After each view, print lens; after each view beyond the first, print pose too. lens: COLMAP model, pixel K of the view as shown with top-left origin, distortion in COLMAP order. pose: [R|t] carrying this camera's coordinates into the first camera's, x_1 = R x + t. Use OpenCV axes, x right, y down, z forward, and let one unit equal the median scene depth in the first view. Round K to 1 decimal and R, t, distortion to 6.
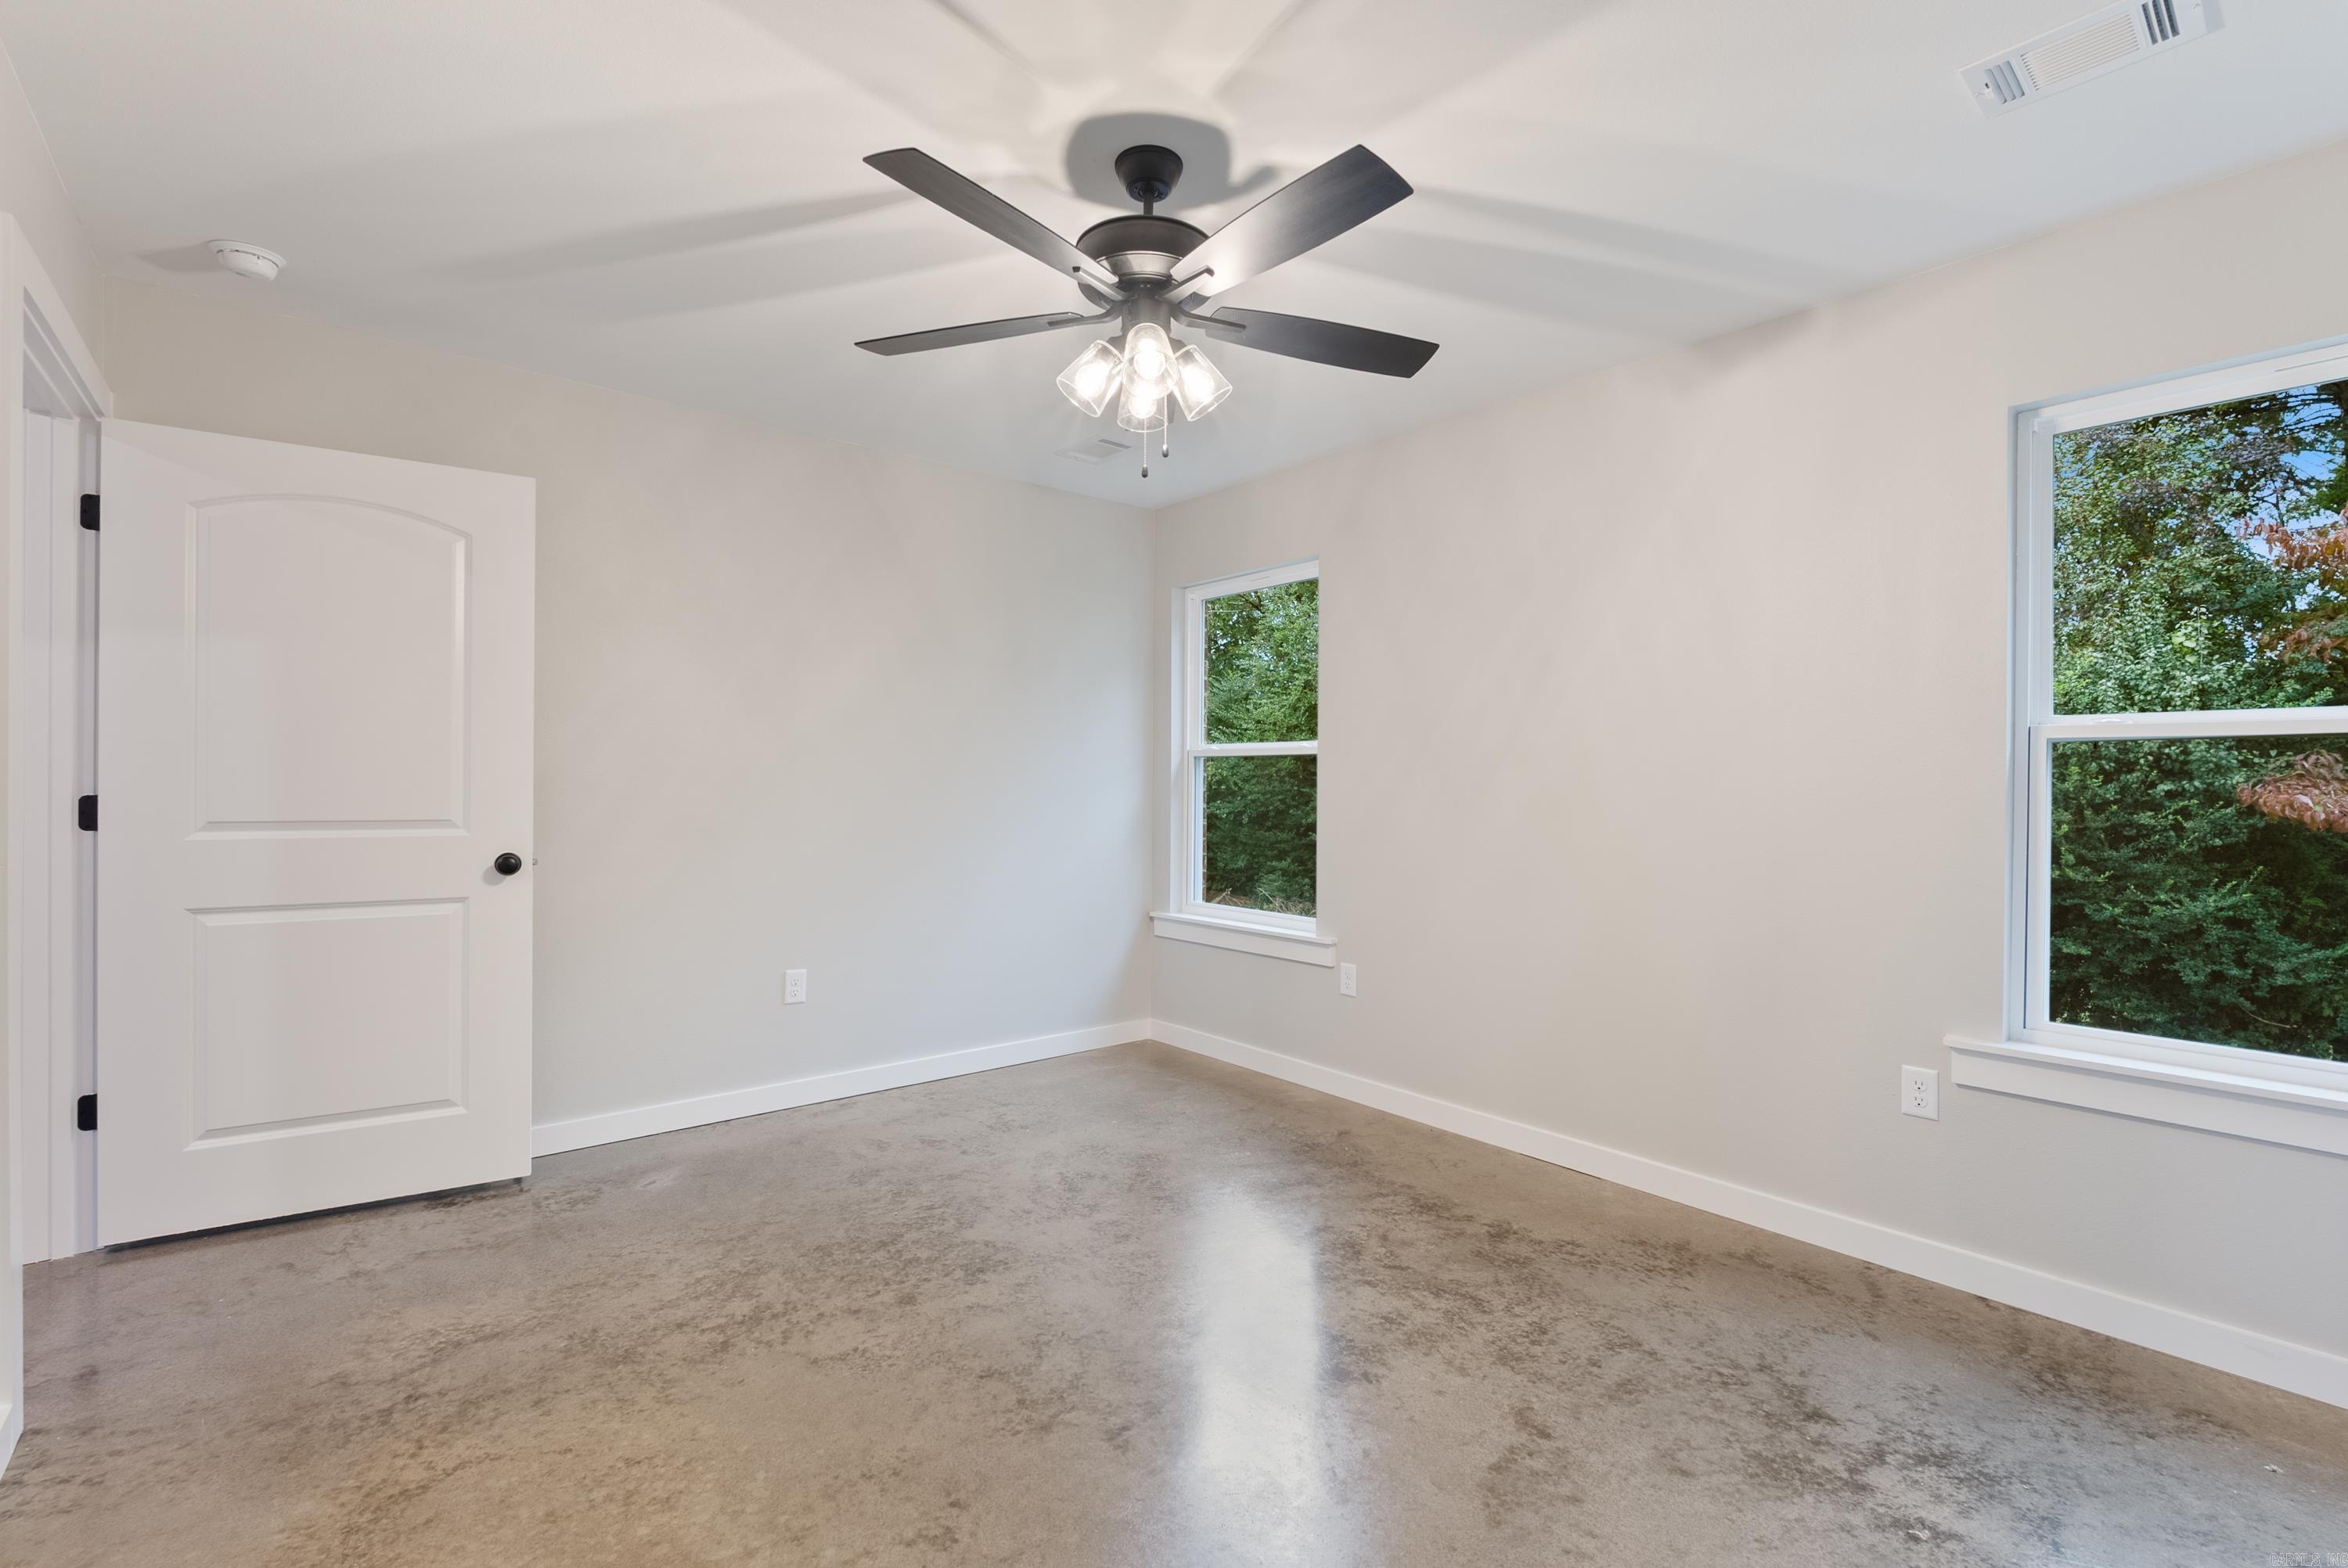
lens RADIAL K [[1035.2, 0, 1173.0], [0, 1035.2, 782.9], [0, 0, 1]] dist [-0.008198, 0.001697]
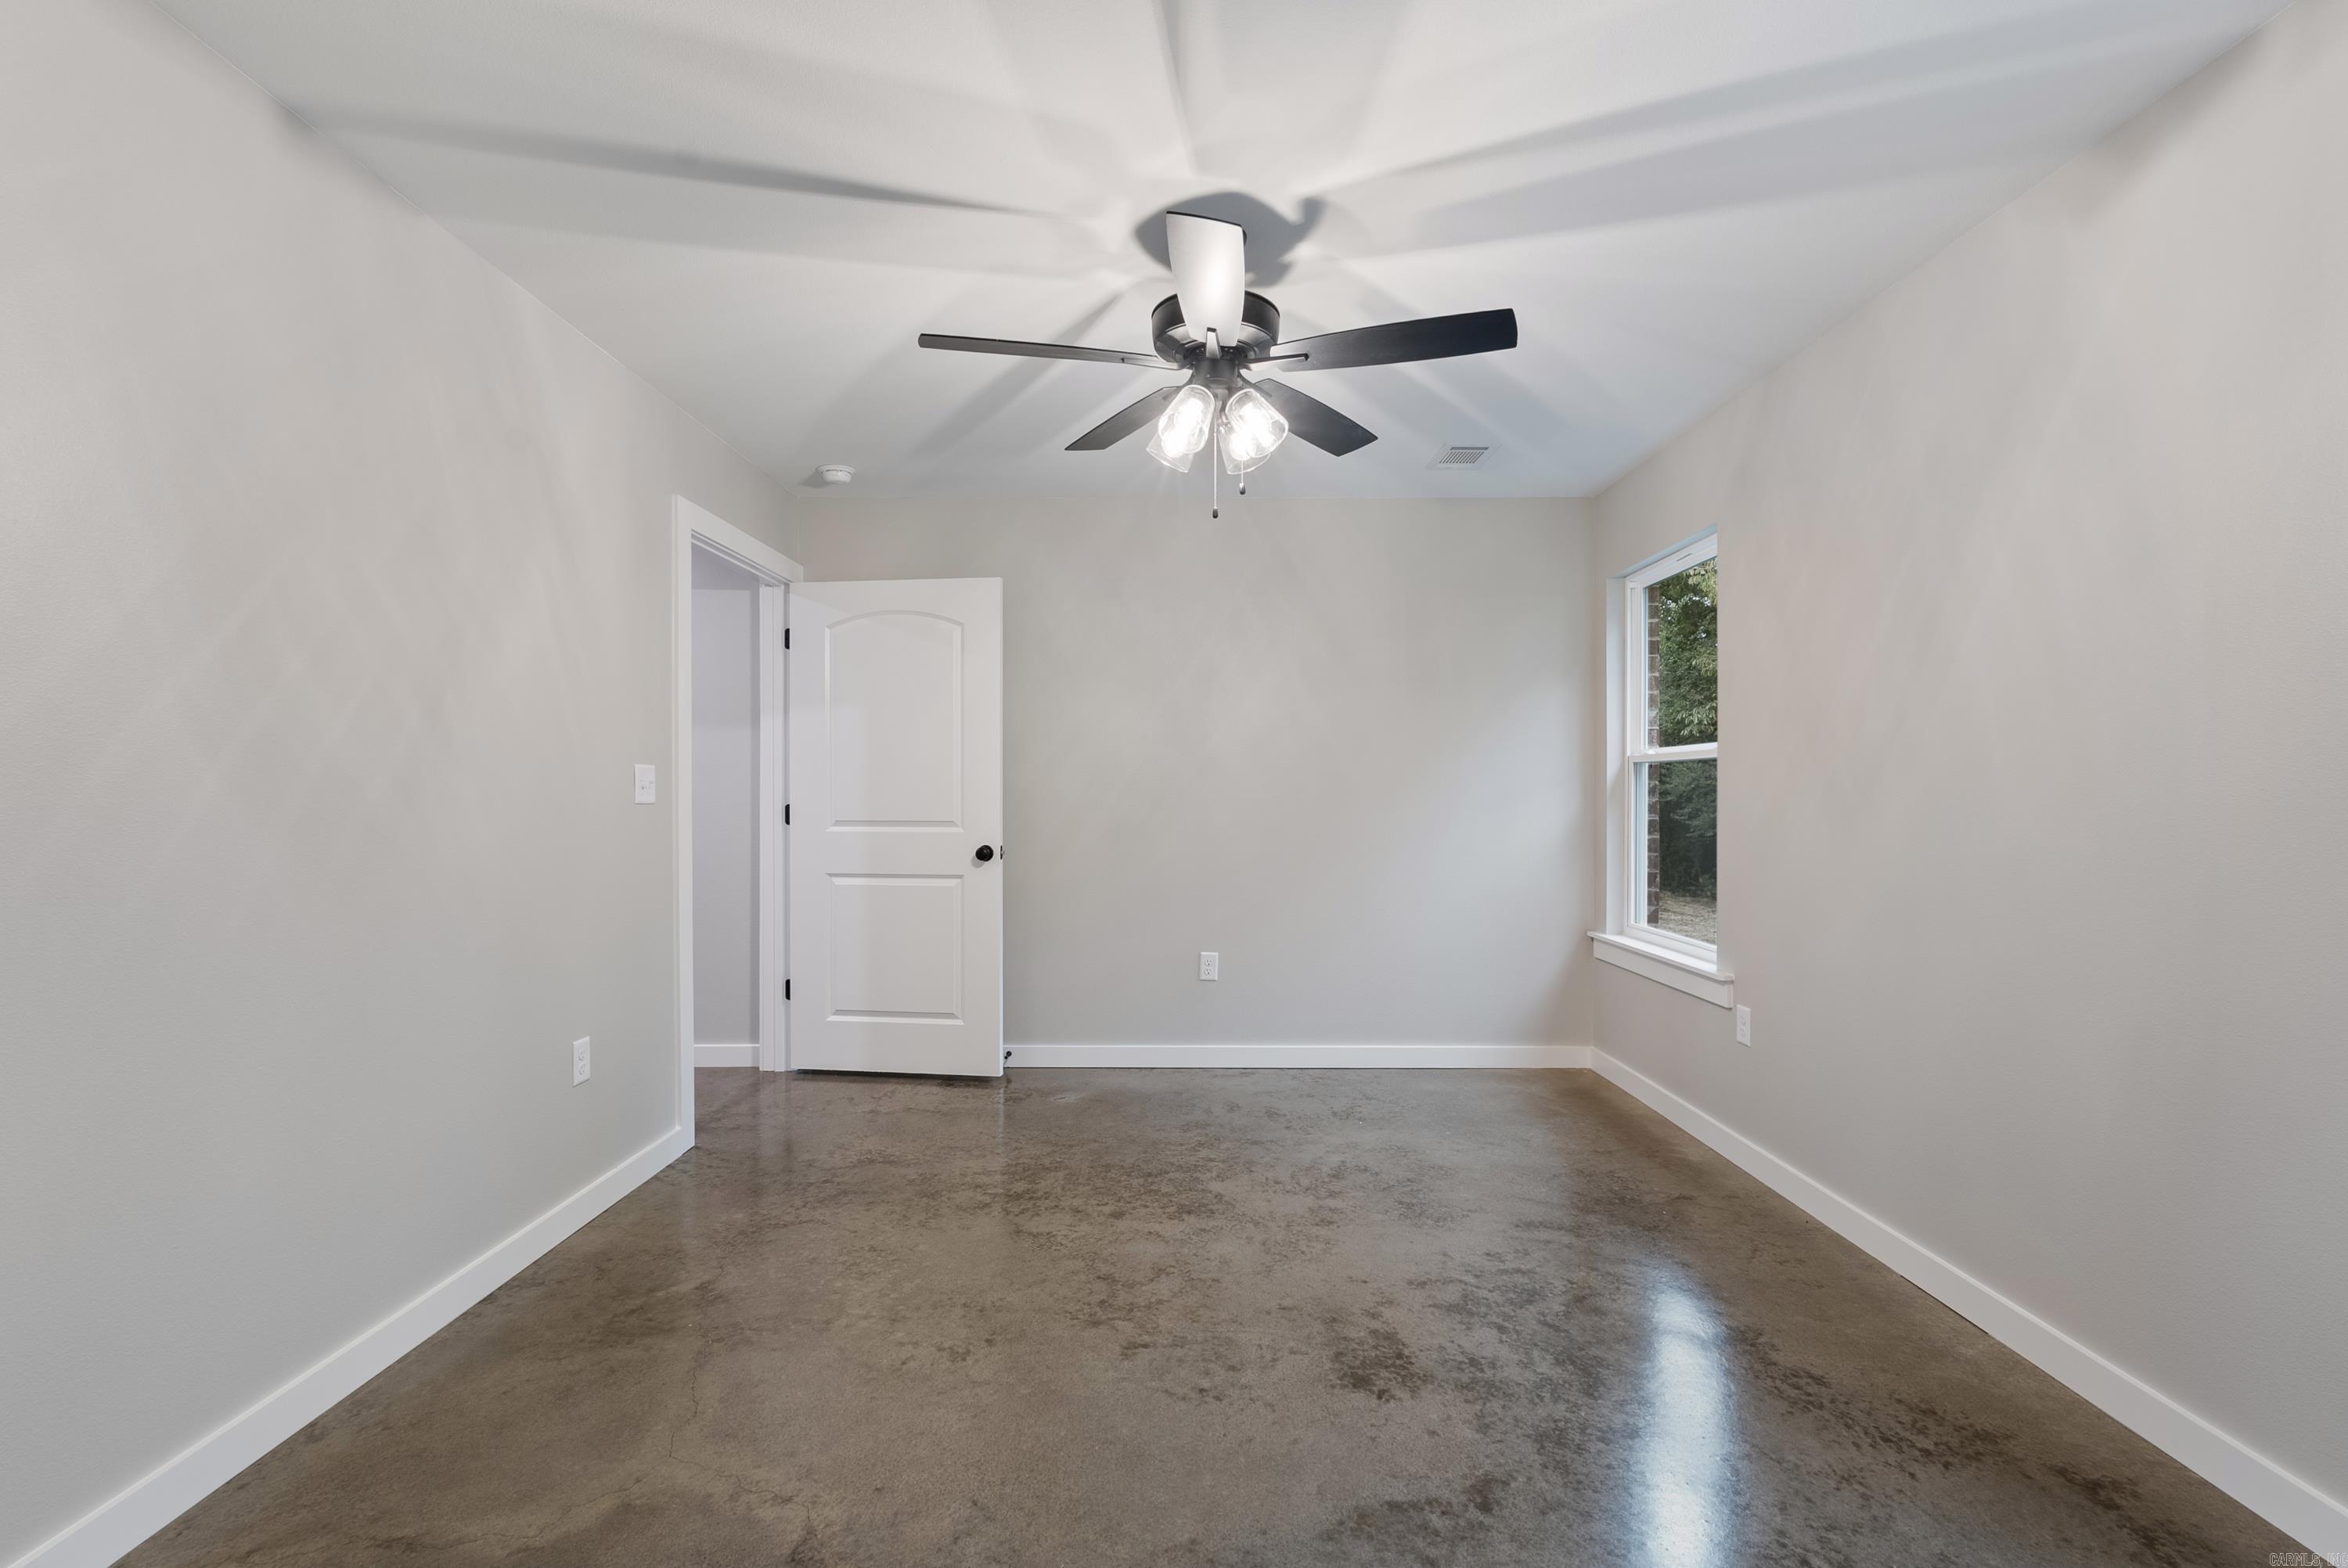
lens RADIAL K [[1035.2, 0, 1169.4], [0, 1035.2, 791.7], [0, 0, 1]] dist [-0.008198, 0.001697]
pose [[0.762310, -0.008309, -0.647159, 0.583127], [0.005517, 0.999965, -0.006340, 0.006185], [0.647189, 0.001263, 0.762329, 0.102122]]
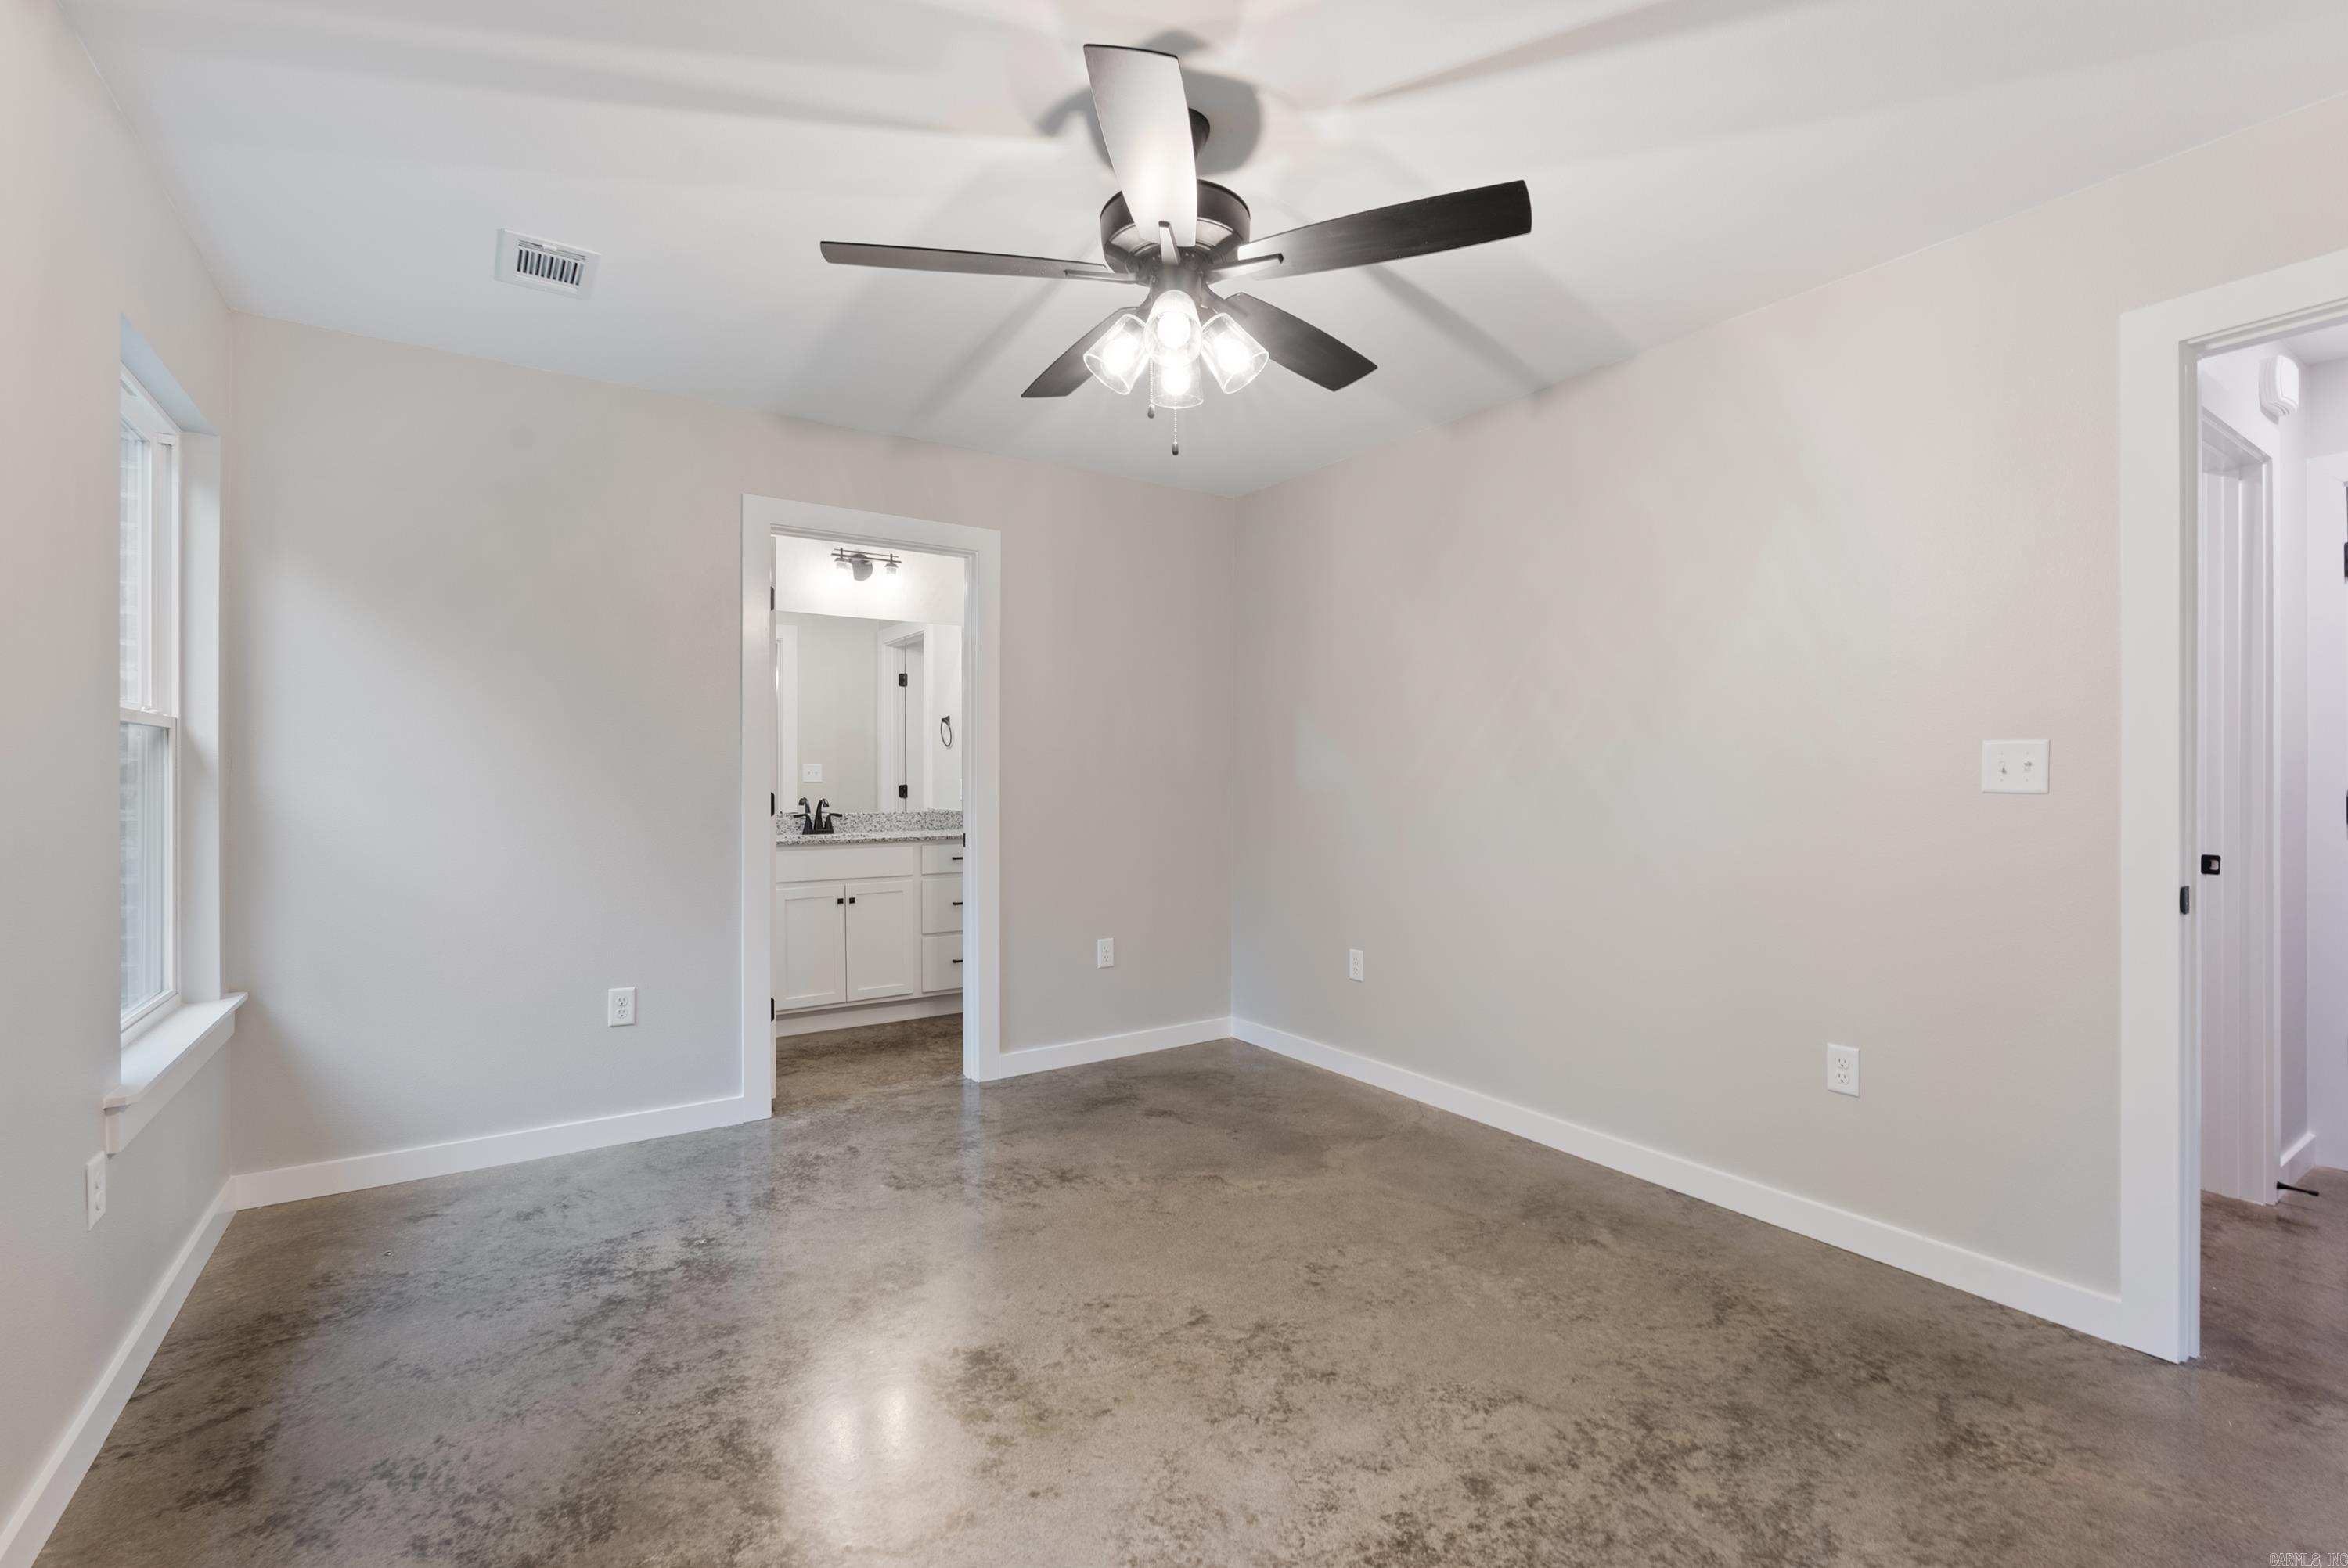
lens RADIAL K [[1035.2, 0, 1185.4], [0, 1035.2, 784.6], [0, 0, 1]] dist [-0.008198, 0.001697]
pose [[-0.995399, -0.008983, 0.095399, -0.115395], [-0.008298, 0.999937, 0.007570, 0.001140], [-0.095461, 0.006743, -0.995410, 1.724877]]
